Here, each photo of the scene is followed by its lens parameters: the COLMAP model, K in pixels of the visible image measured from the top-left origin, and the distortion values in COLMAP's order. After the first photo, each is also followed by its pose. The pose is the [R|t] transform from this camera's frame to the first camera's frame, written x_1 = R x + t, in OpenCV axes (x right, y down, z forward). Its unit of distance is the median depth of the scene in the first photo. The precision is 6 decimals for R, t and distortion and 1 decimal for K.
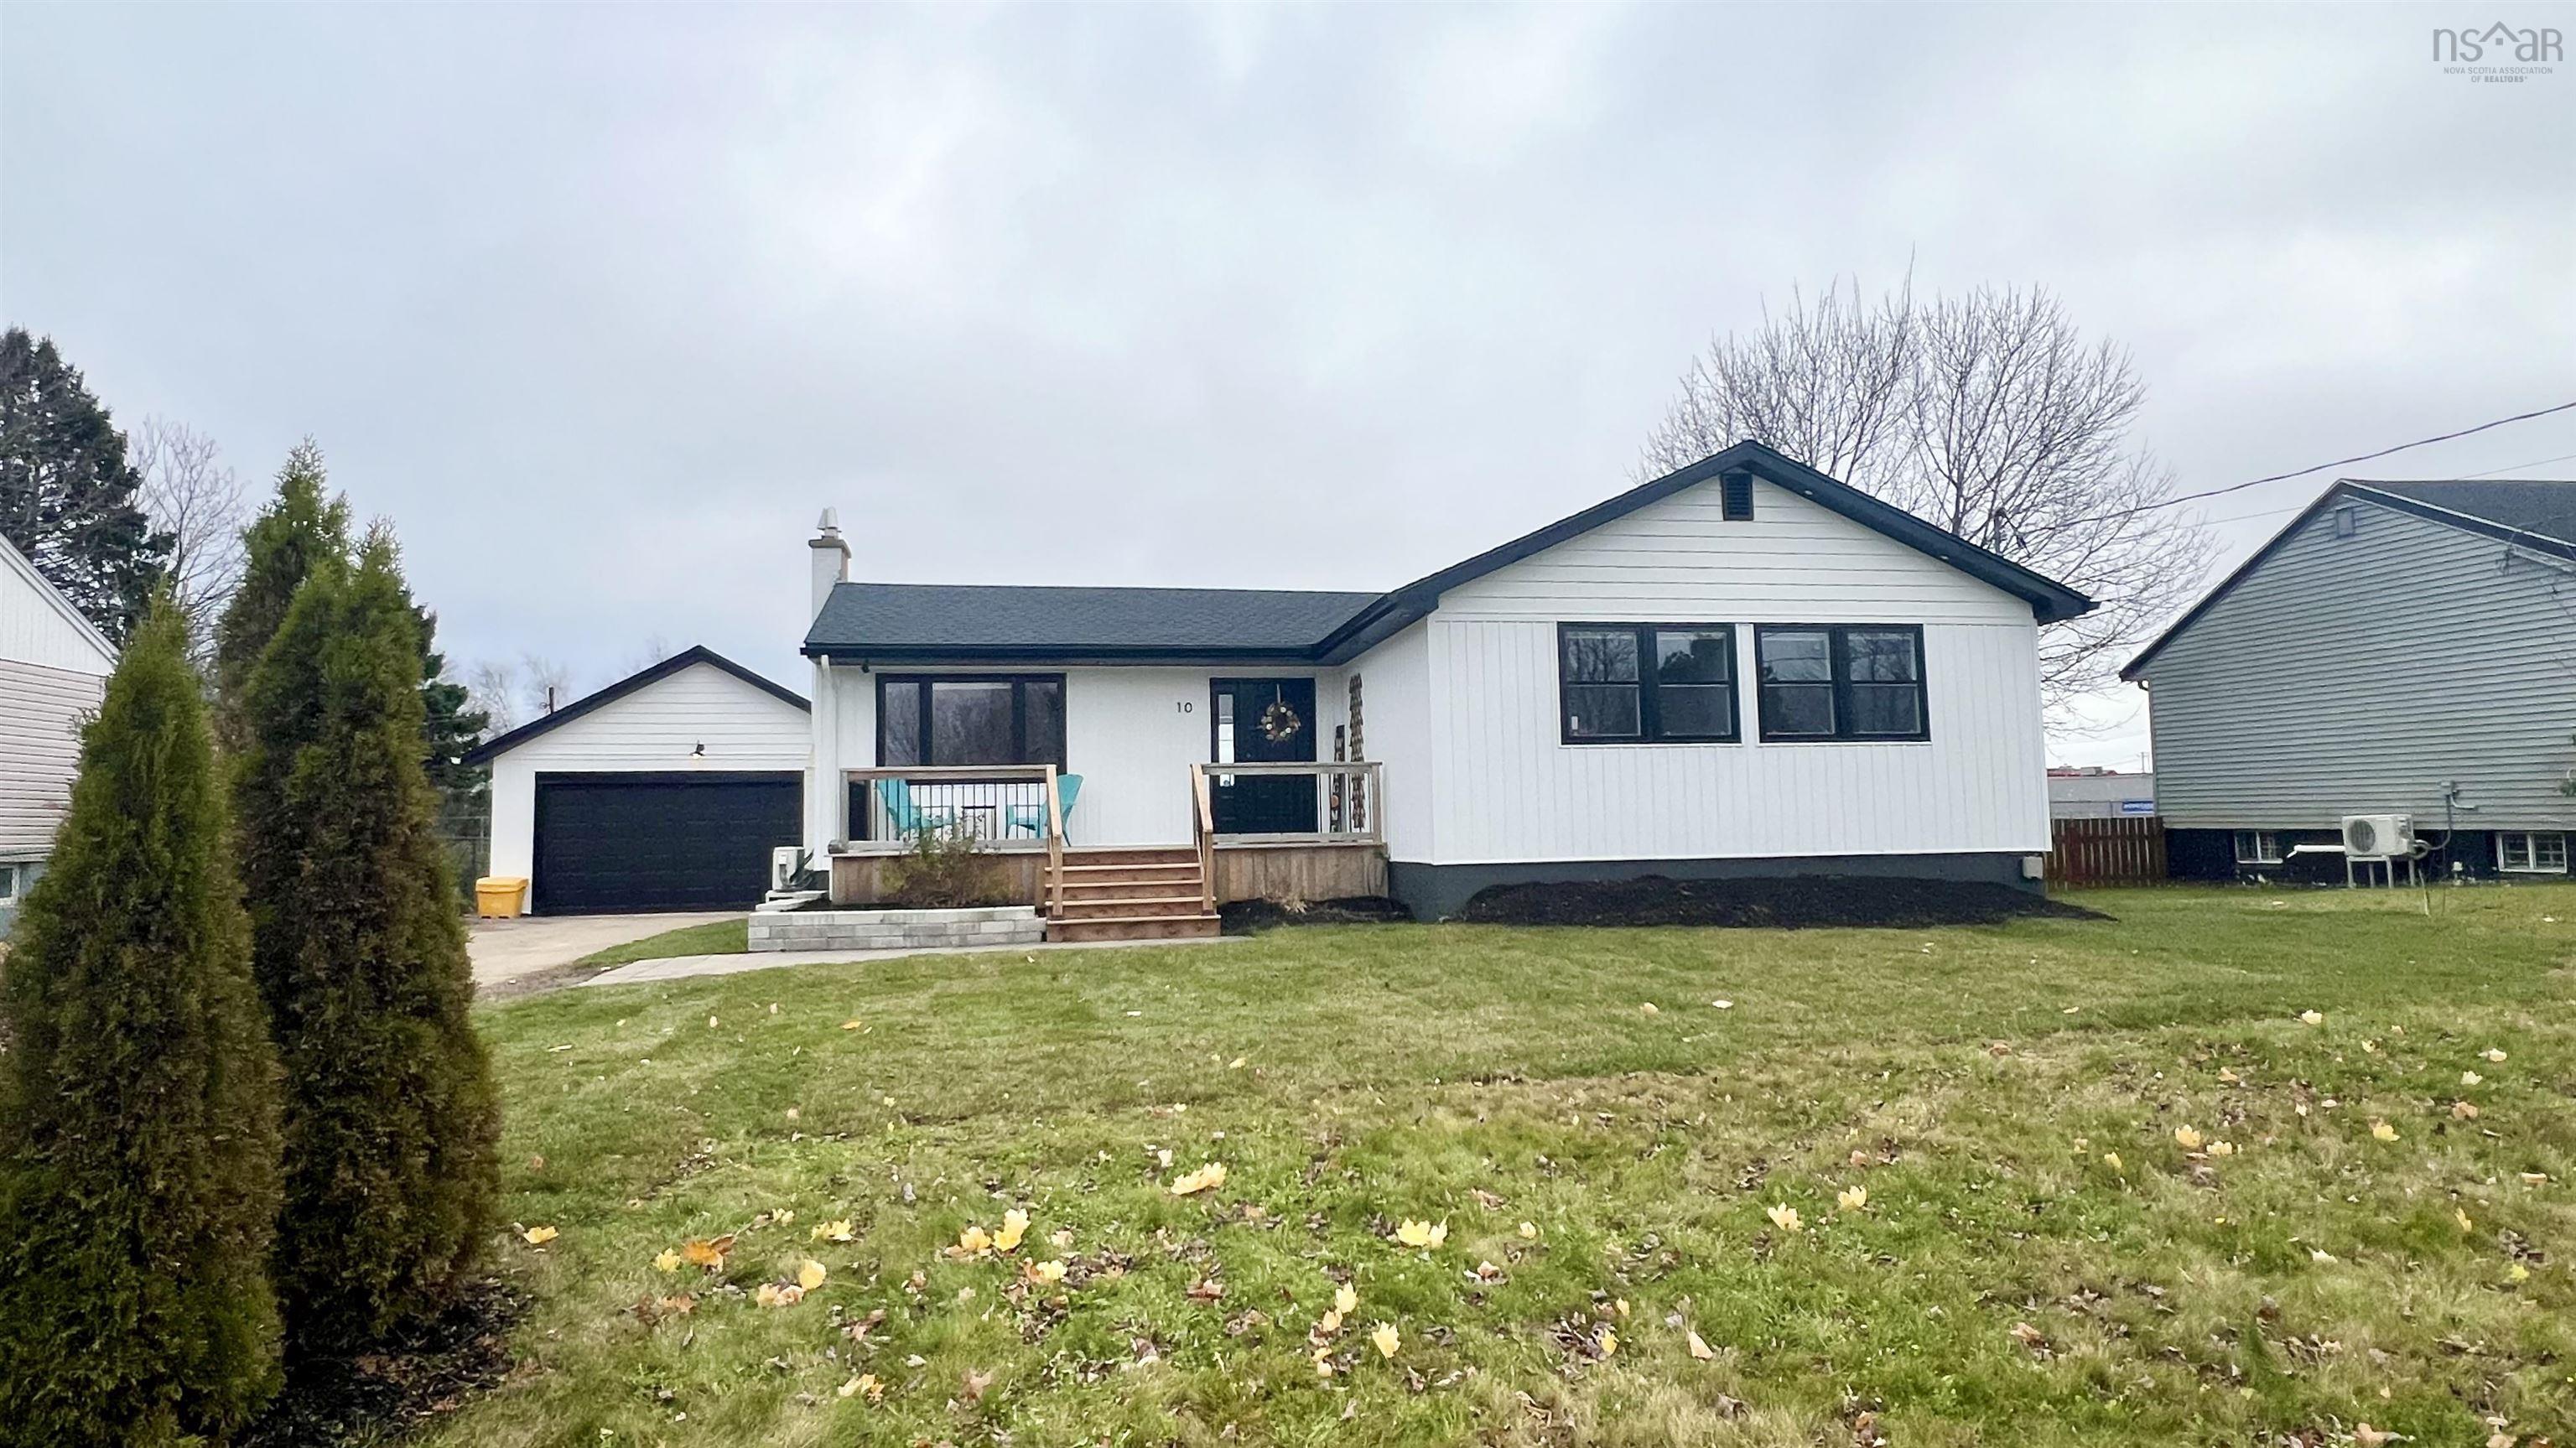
lens RADIAL K [[1418.9, 0, 1288.0], [0, 1418.9, 724.0], [0, 0, 1]] dist [-0.003016, -0.000222]
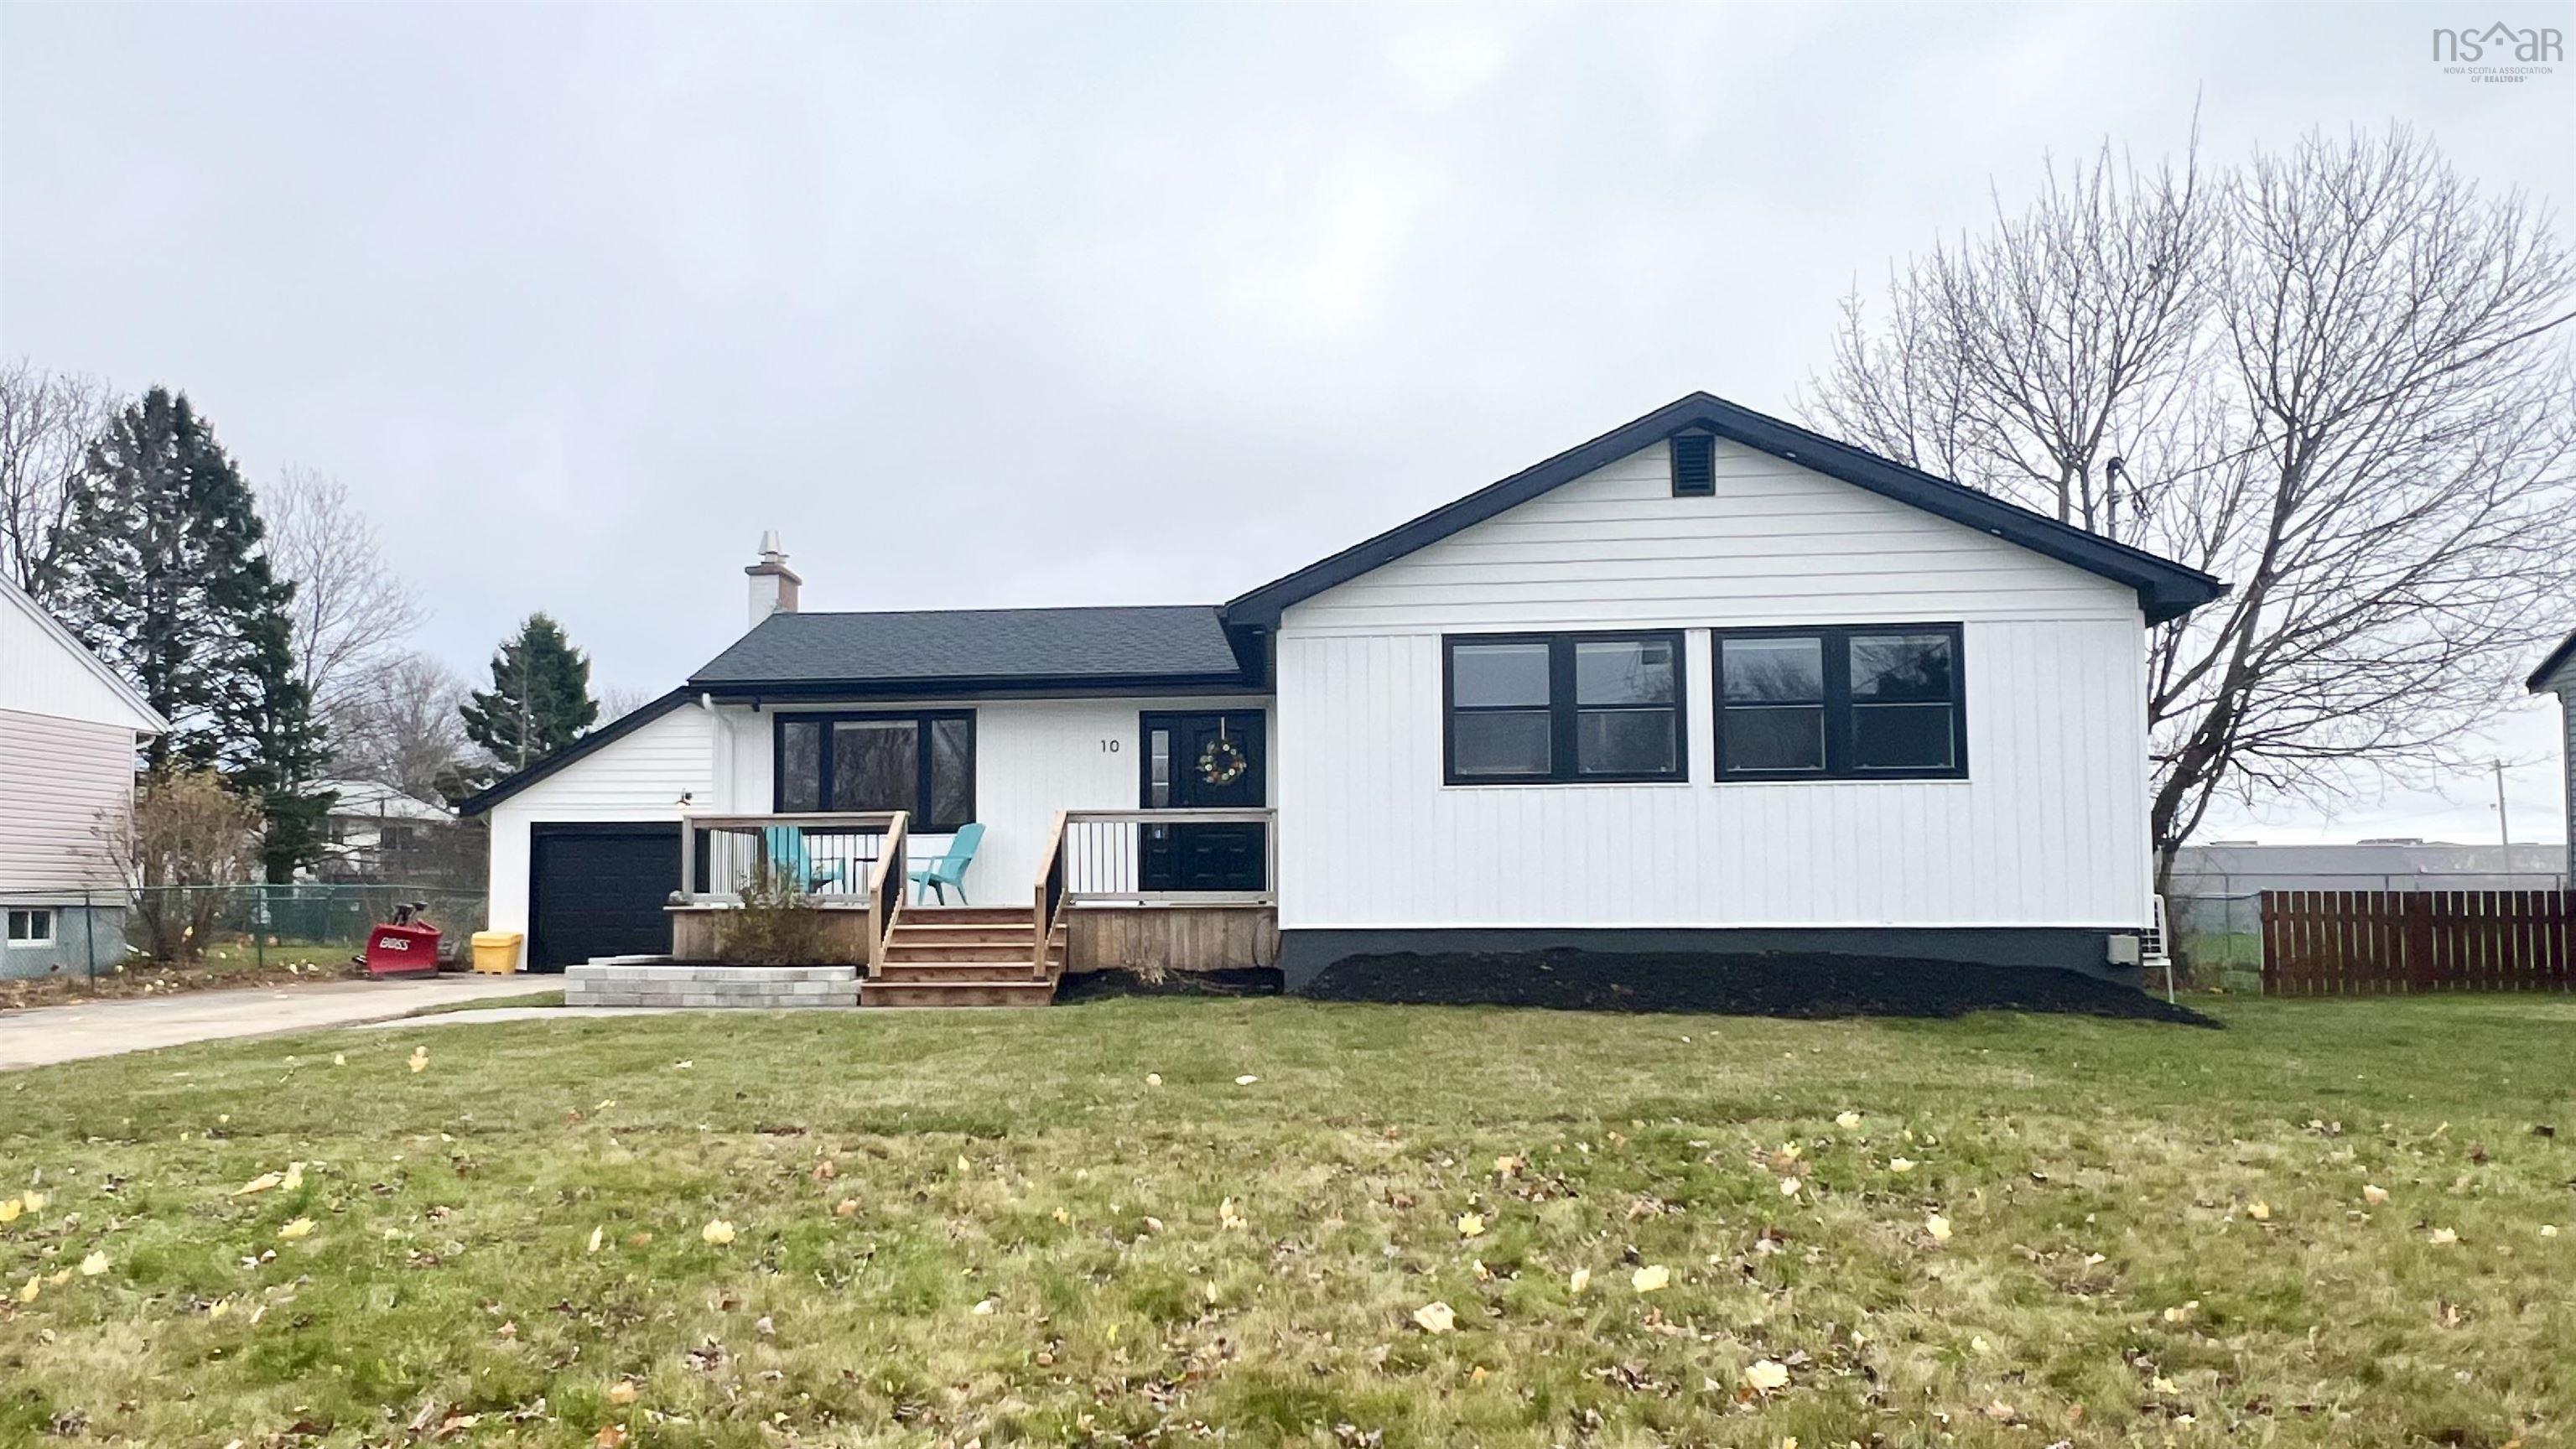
lens RADIAL K [[1764.5, 0, 1135.7], [0, 1764.5, 836.8], [0, 0, 1]] dist [-0.003342, -0.004903]
pose [[0.955403, 0.003342, -0.295287, 0.276162], [0.007610, 0.999325, 0.035931, 0.005317], [0.295207, -0.036576, 0.954733, -0.017341]]
